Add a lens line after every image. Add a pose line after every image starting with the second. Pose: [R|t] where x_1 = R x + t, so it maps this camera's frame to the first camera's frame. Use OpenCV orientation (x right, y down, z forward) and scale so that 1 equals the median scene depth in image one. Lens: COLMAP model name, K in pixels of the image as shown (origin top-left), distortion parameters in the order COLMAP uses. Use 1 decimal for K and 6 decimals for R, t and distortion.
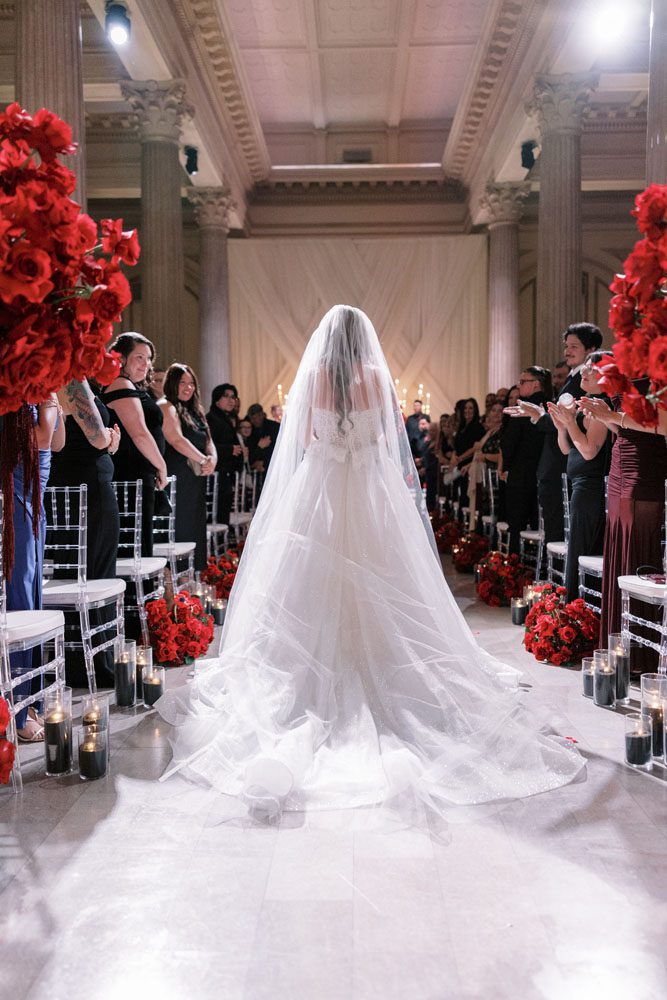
lens RADIAL K [[1024.9, 0, 333.5], [0, 1024.9, 500.0], [0, 0, 1]] dist [-0.011605, 0.000105]
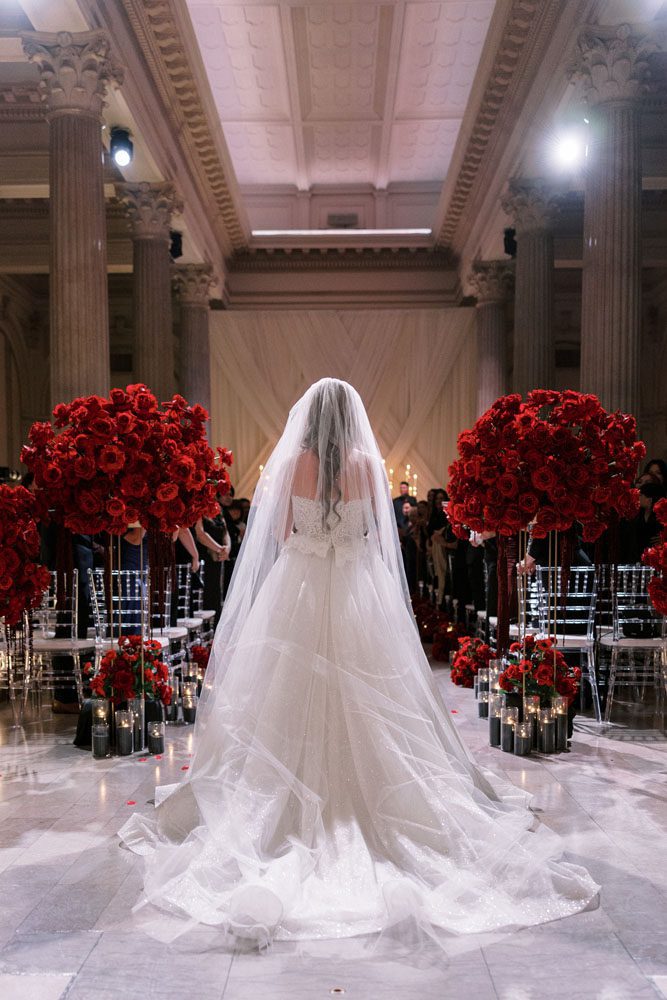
lens RADIAL K [[514.2, 0, 335.4], [0, 514.2, 518.4], [0, 0, 1]] dist [-0.000626, -0.000447]
pose [[0.999546, 0.001883, 0.030072, 0.002662], [0.001341, 0.994278, -0.106811, -0.011557], [-0.030101, 0.106802, 0.993825, 0.533384]]
